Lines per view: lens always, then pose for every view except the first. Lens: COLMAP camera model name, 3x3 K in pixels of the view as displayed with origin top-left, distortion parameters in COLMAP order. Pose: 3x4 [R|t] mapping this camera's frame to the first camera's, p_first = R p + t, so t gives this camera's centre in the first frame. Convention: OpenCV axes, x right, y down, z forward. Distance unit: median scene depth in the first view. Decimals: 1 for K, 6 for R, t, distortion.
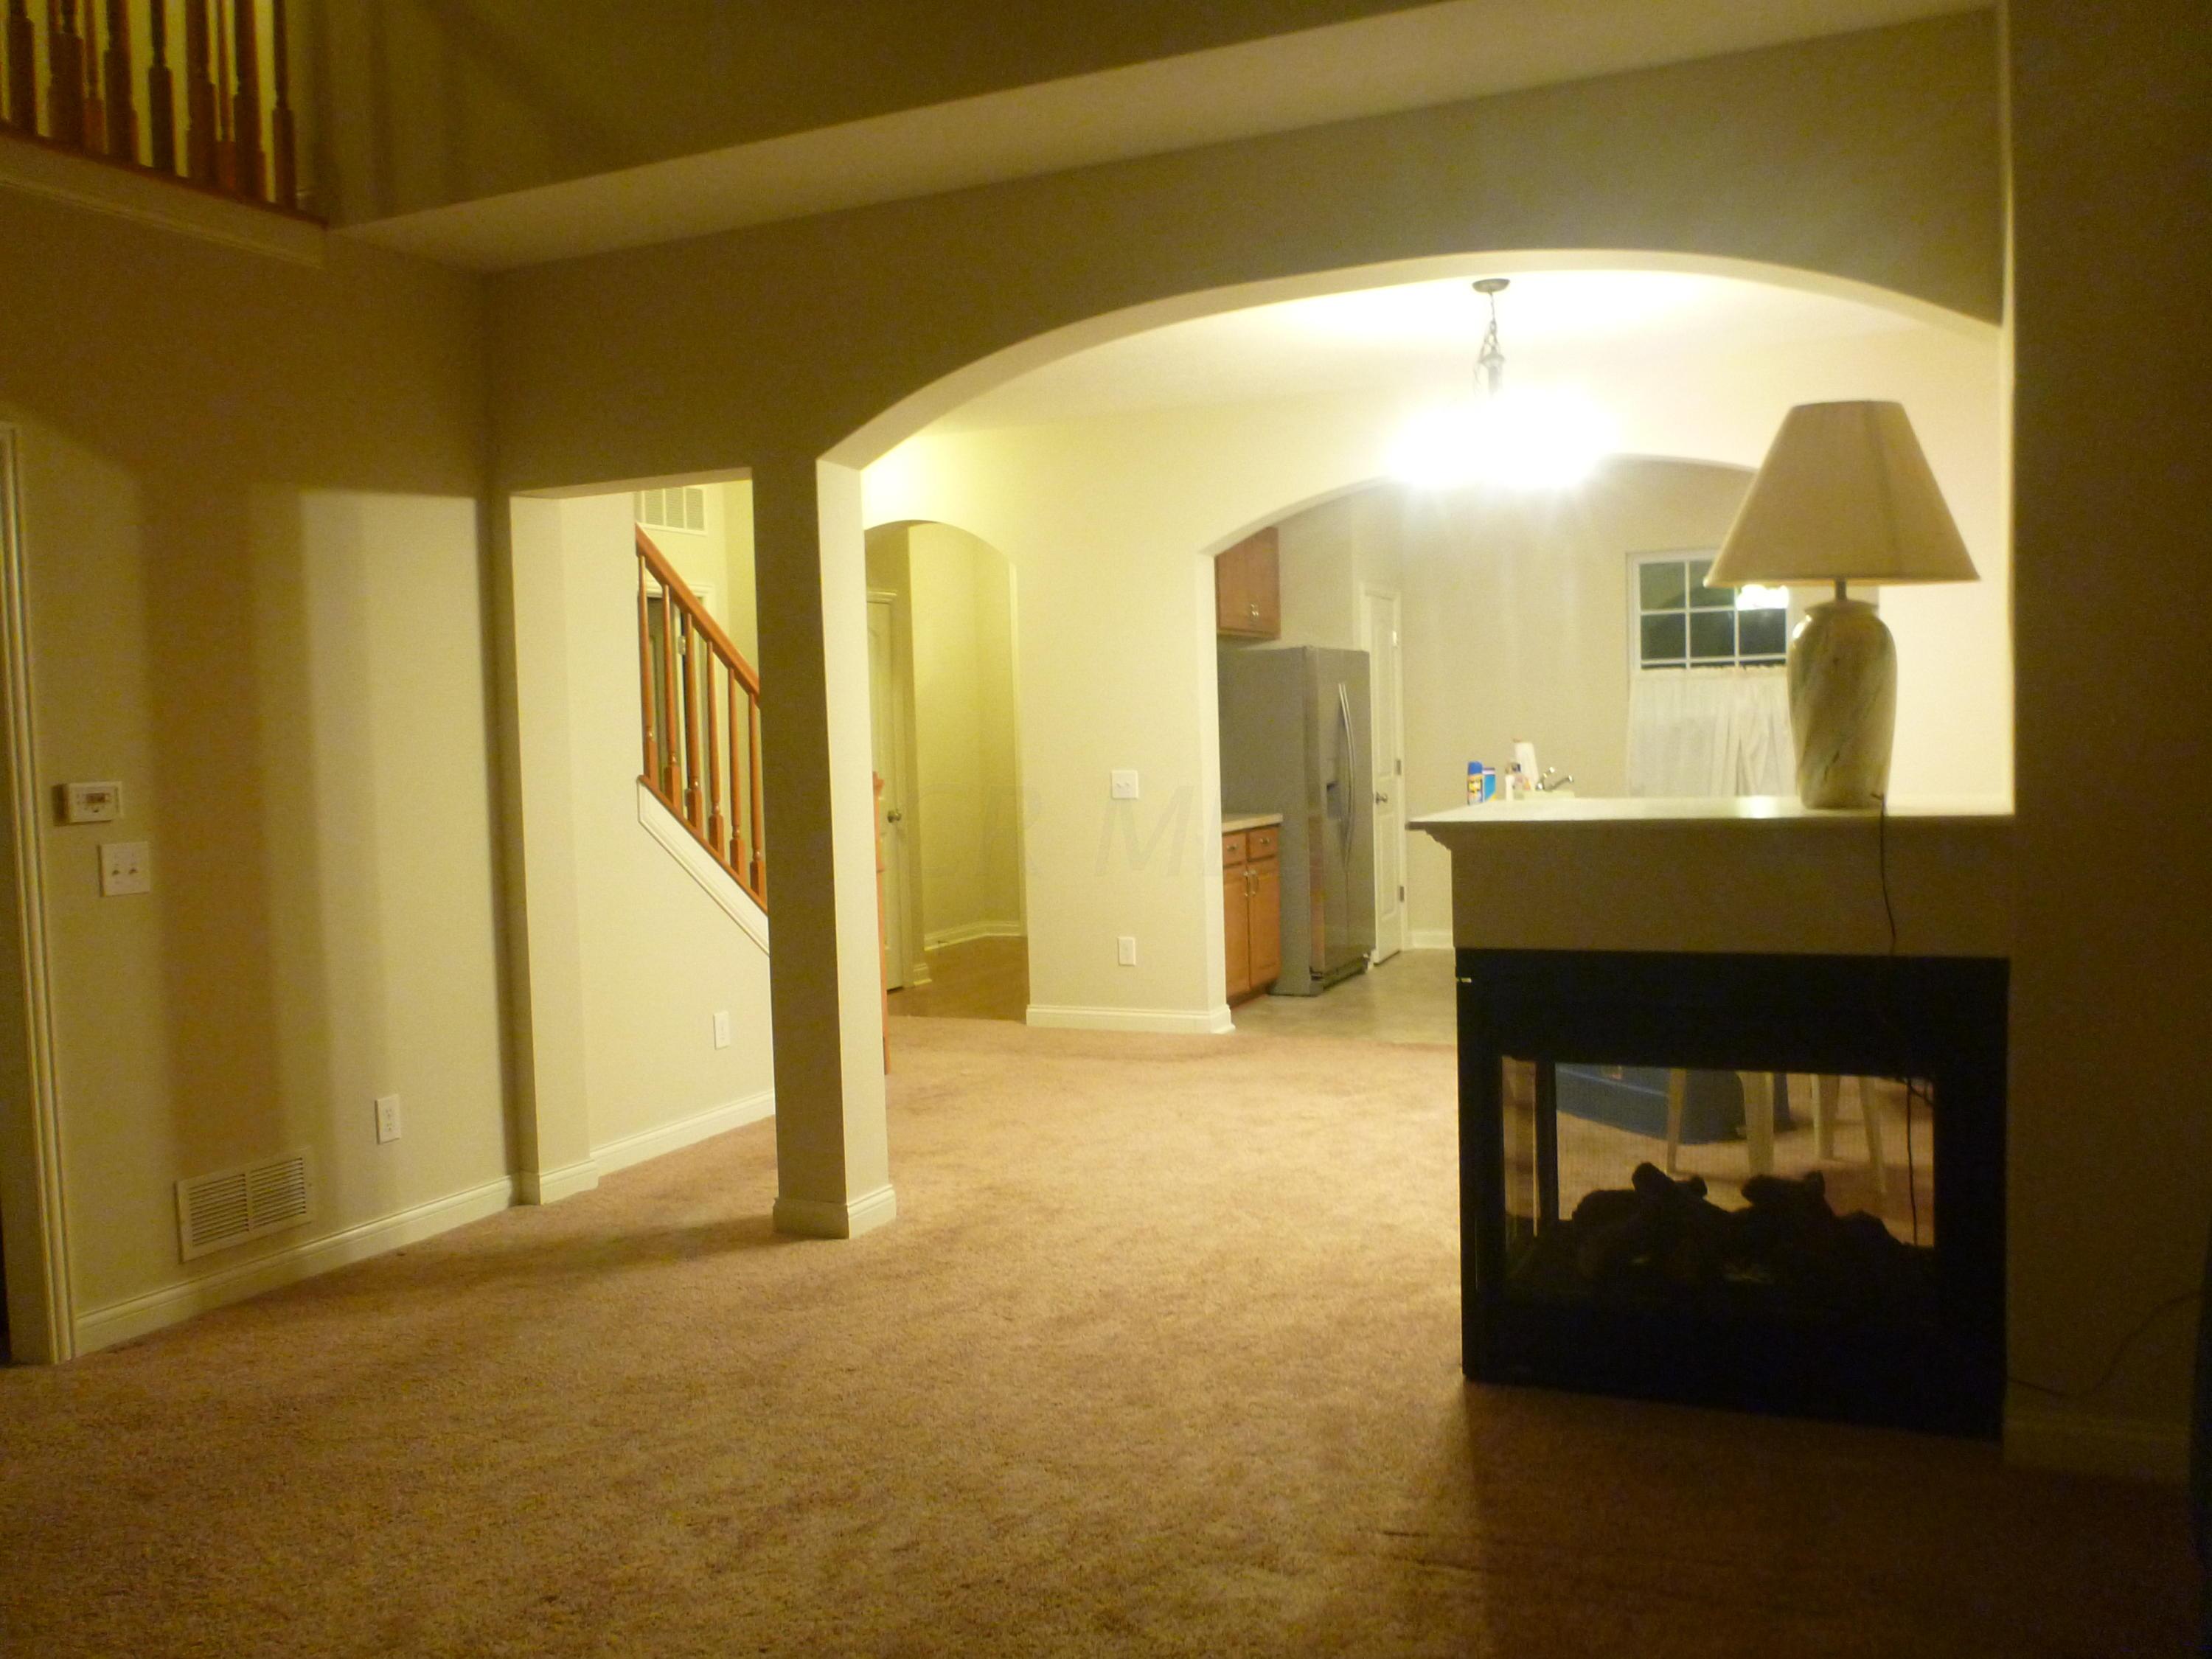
lens RADIAL K [[1779.7, 0, 1106.0], [0, 1779.7, 829.5], [0, 0, 1]] dist [-0.049608, 0.006000]
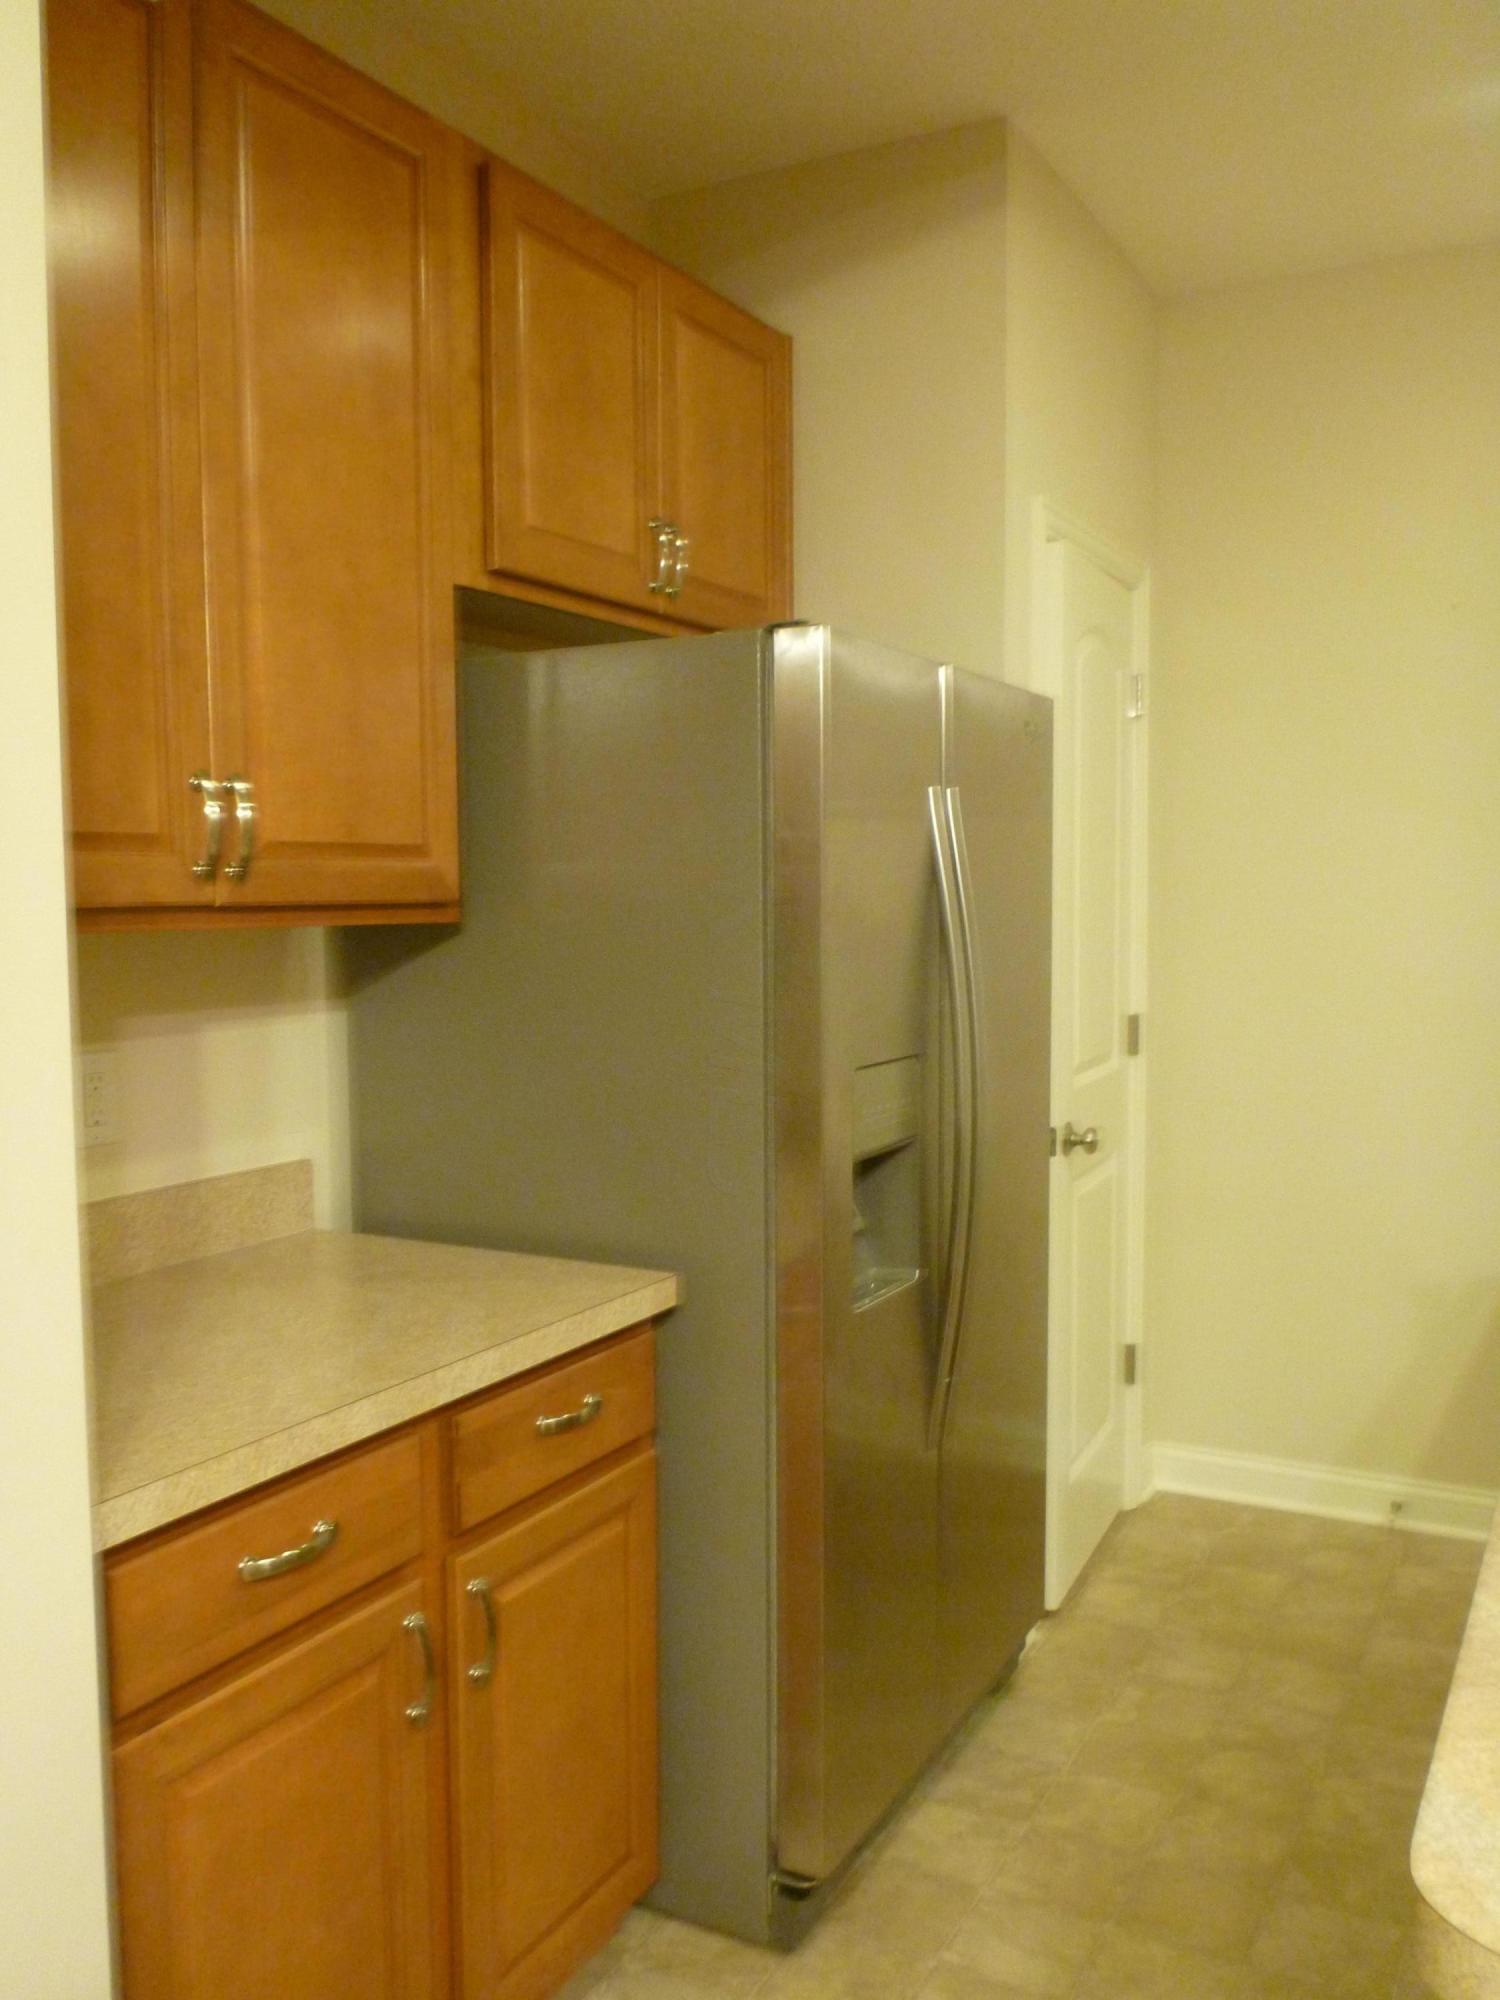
lens RADIAL K [[1609.1, 0, 750.0], [0, 1609.1, 1000.0], [0, 0, 1]] dist [-0.049608, 0.006000]
pose [[0.997376, 0.026750, -0.067273, 0.211798], [-0.025507, 0.999489, 0.019273, -0.091586], [0.067754, -0.017507, 0.997548, 1.305163]]
